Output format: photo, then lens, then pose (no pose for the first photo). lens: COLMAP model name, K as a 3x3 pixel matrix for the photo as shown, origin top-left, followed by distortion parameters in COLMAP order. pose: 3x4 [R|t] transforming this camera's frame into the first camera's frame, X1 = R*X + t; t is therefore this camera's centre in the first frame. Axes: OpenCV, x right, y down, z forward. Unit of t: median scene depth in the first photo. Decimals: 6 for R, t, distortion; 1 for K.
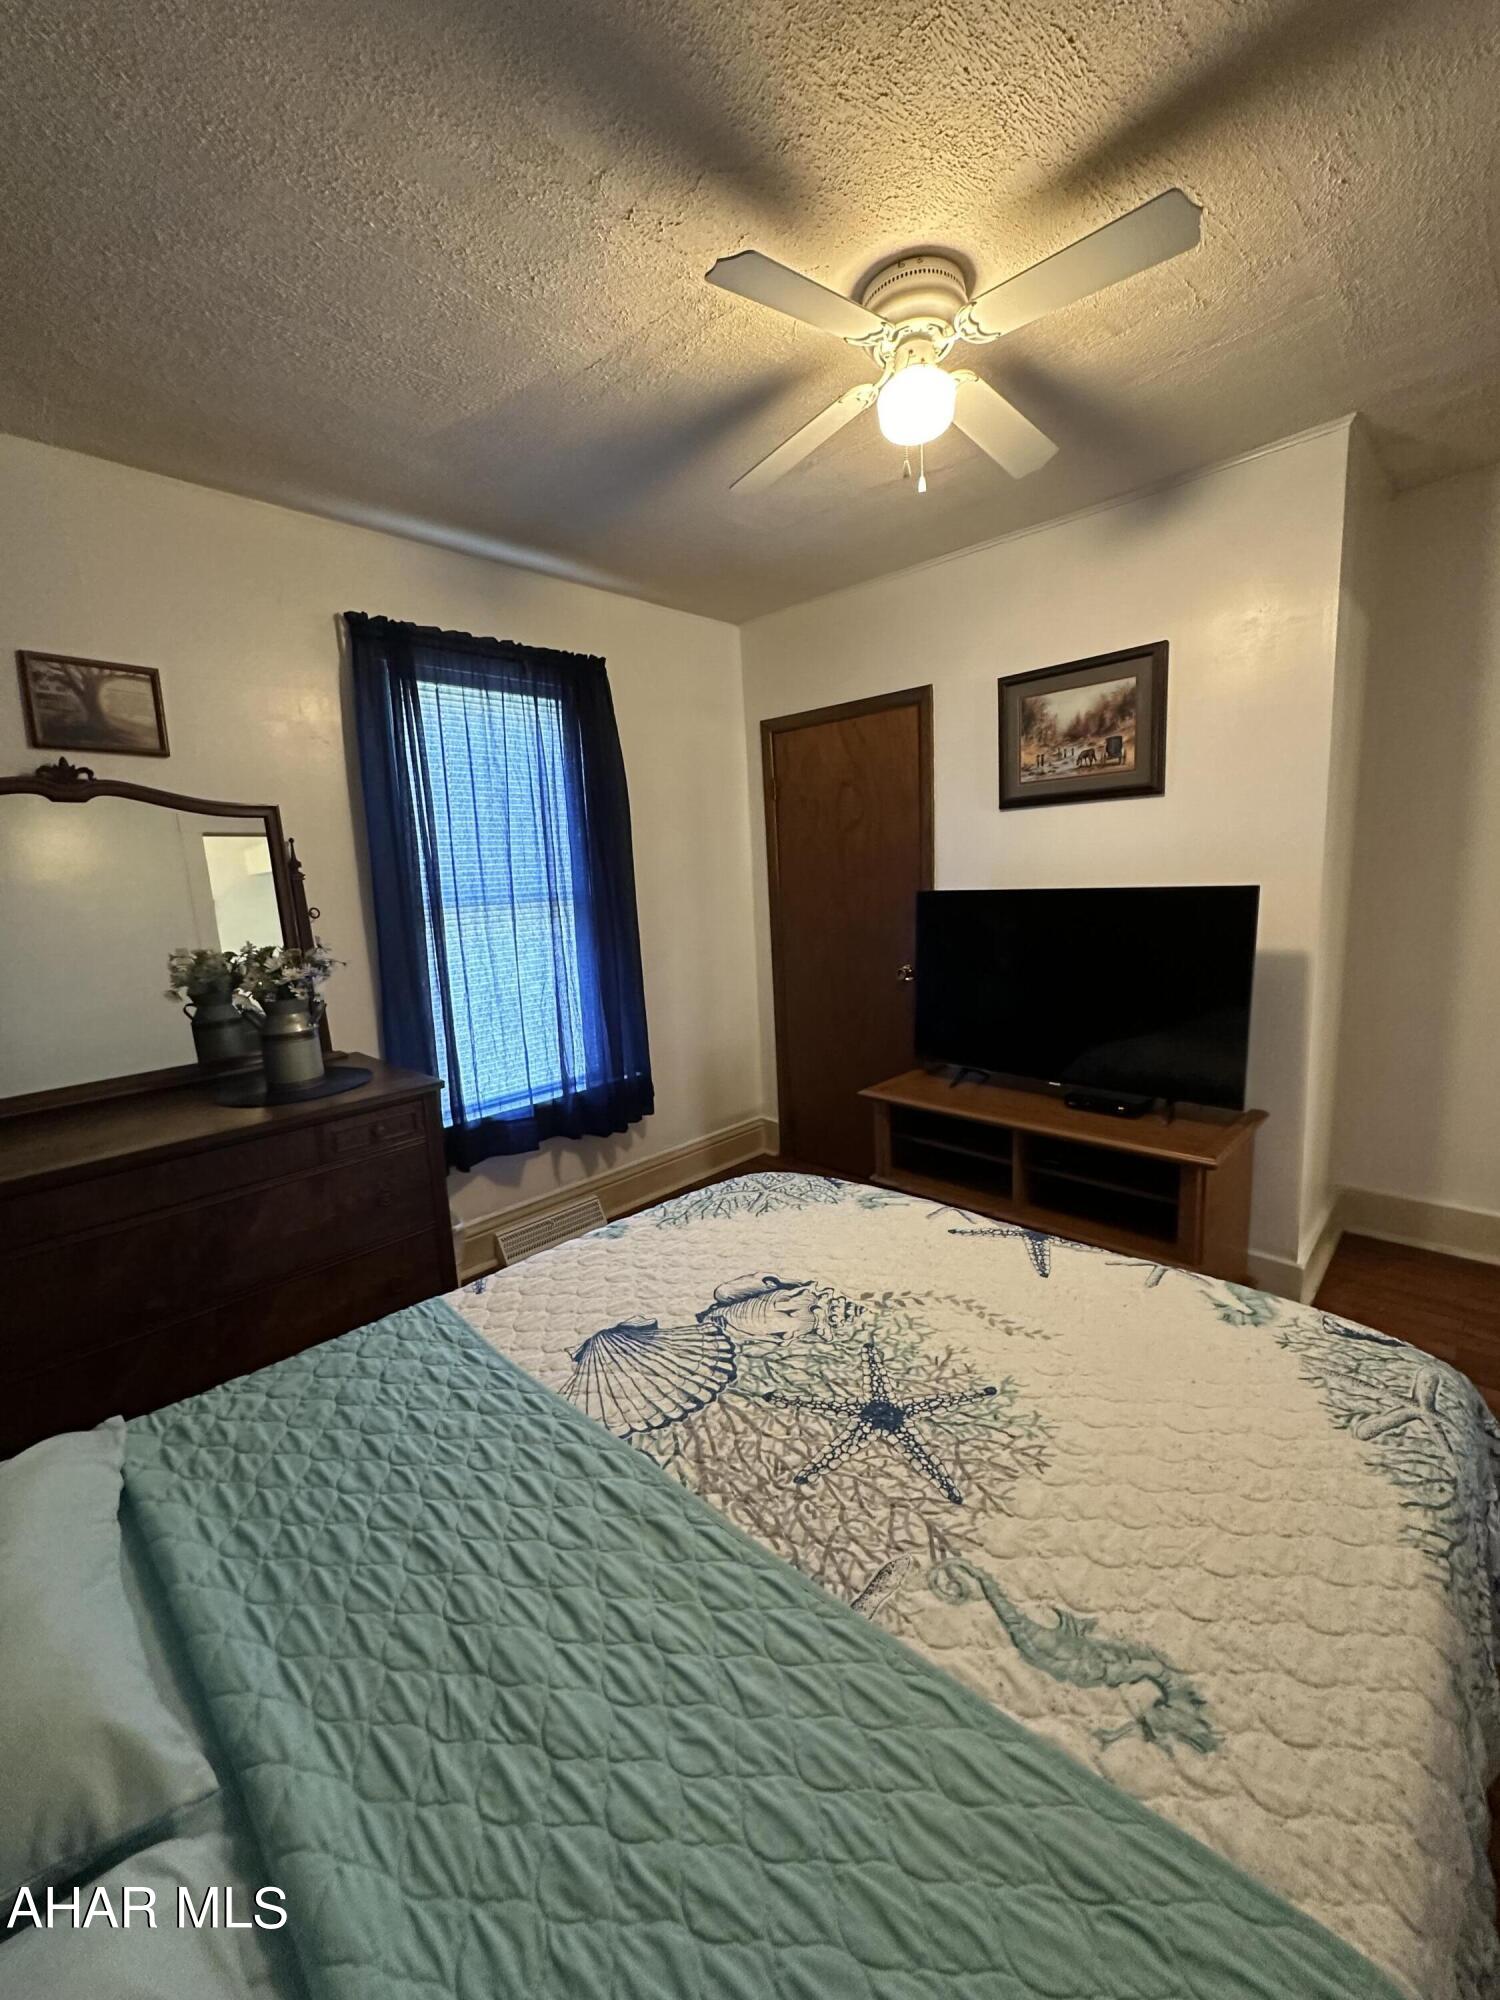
lens RADIAL K [[797.4, 0, 747.5], [0, 797.4, 1004.3], [0, 0, 1]] dist [-0.005737, 0.001163]
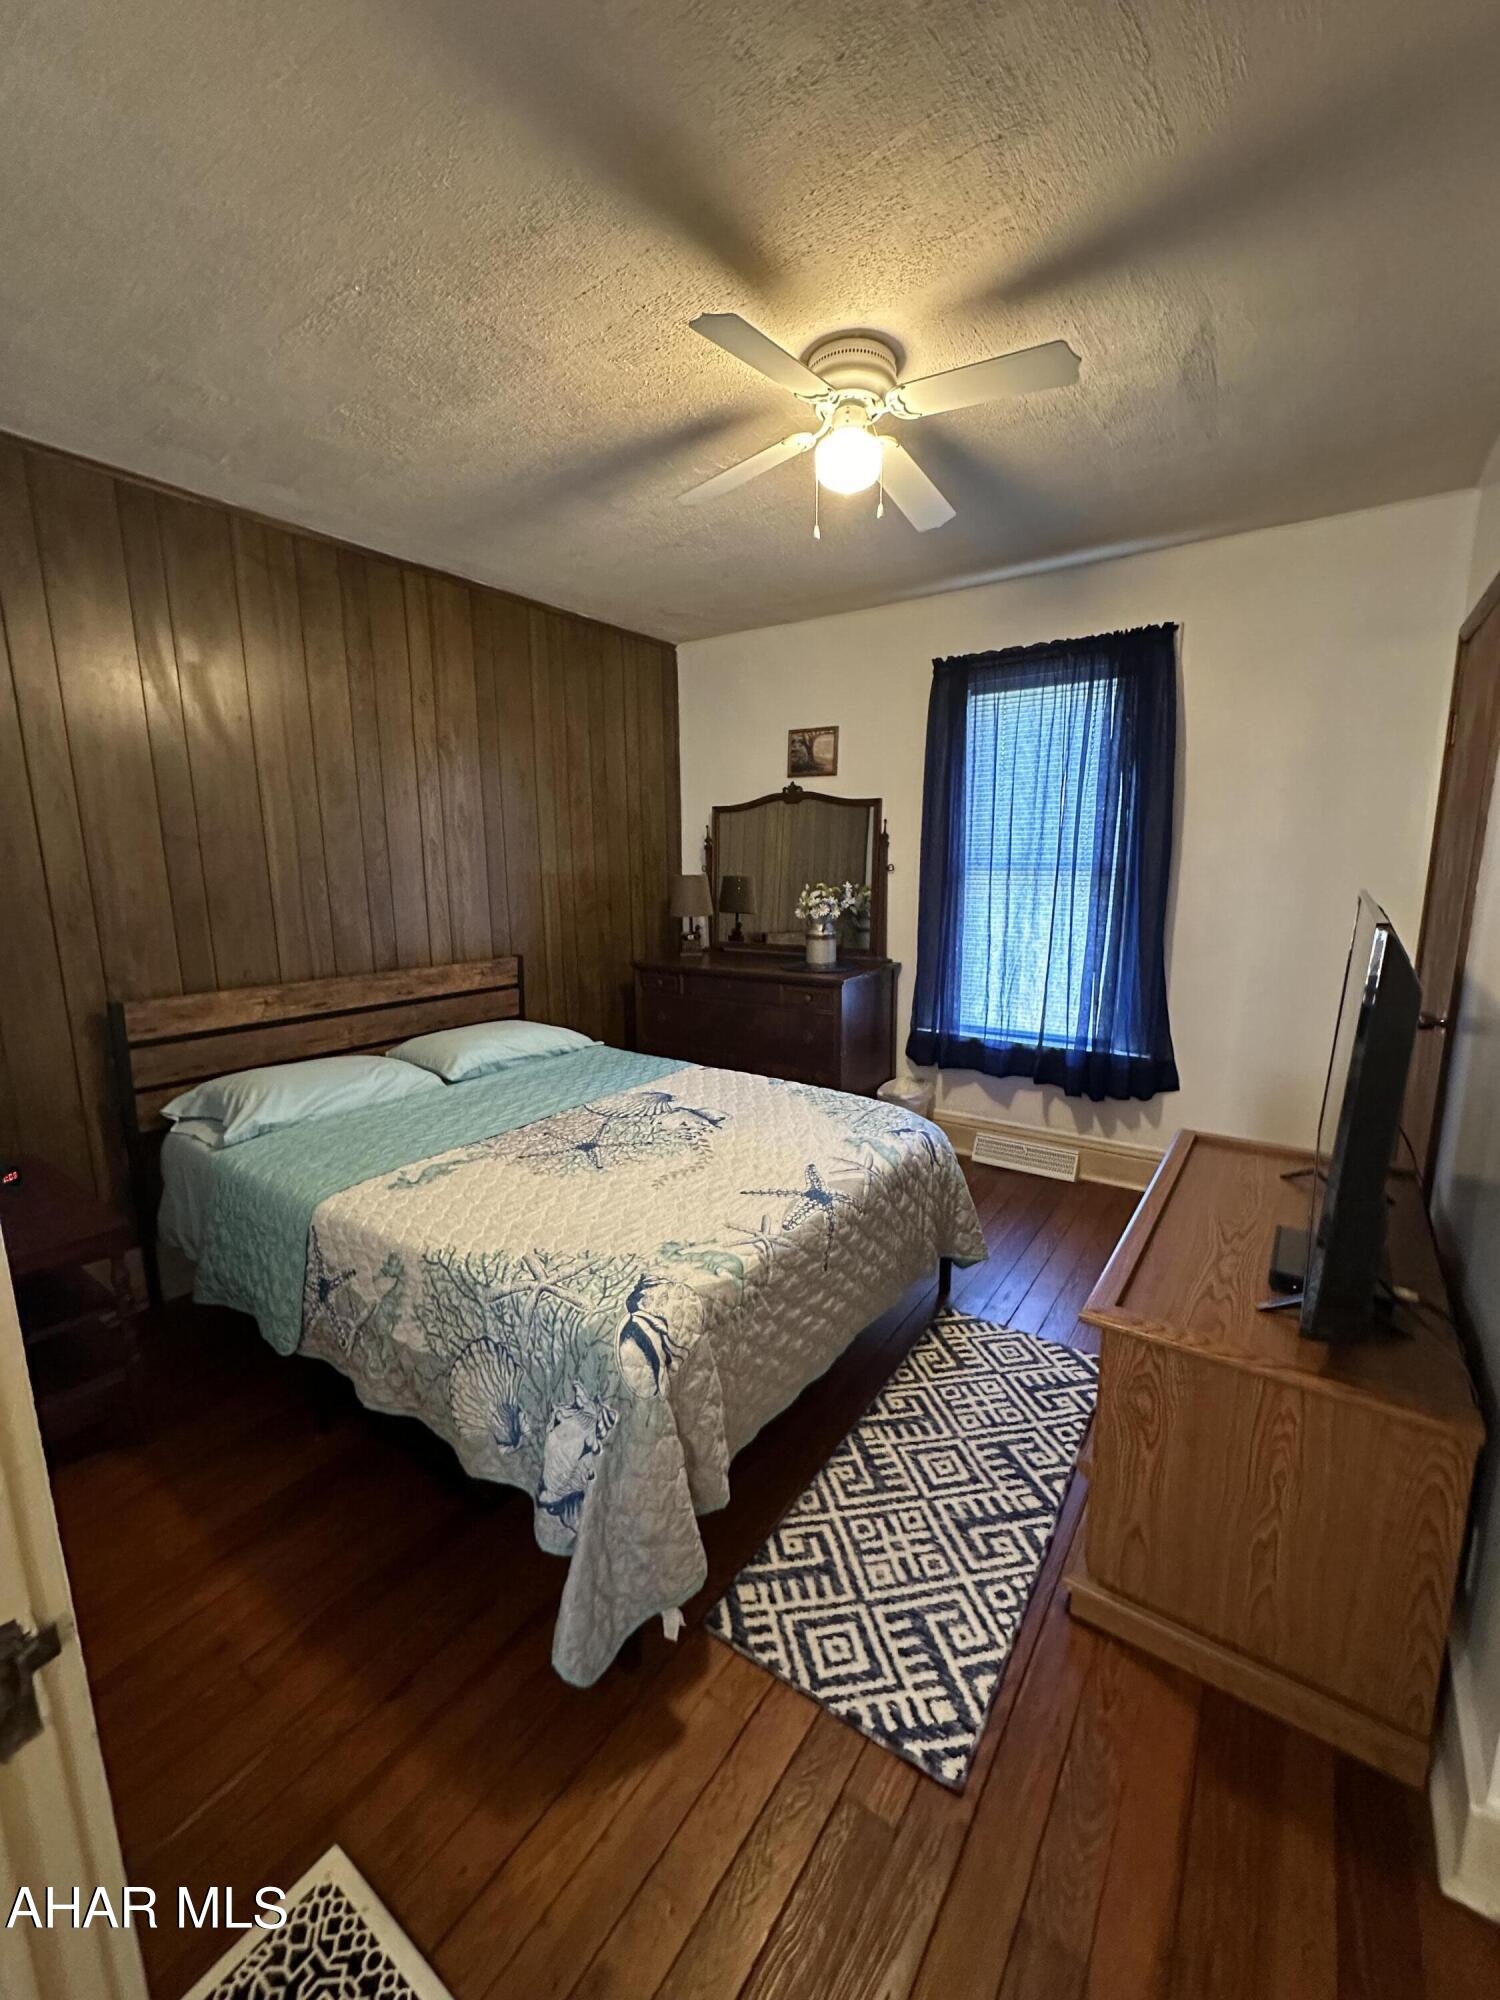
lens RADIAL K [[797.4, 0, 749.5], [0, 797.4, 1001.5], [0, 0, 1]] dist [-0.005737, 0.001163]
pose [[0.158299, 0.221410, -0.962247, 1.091575], [-0.159852, 0.967425, 0.196305, -0.139529], [0.974366, 0.122742, 0.188536, 0.537596]]
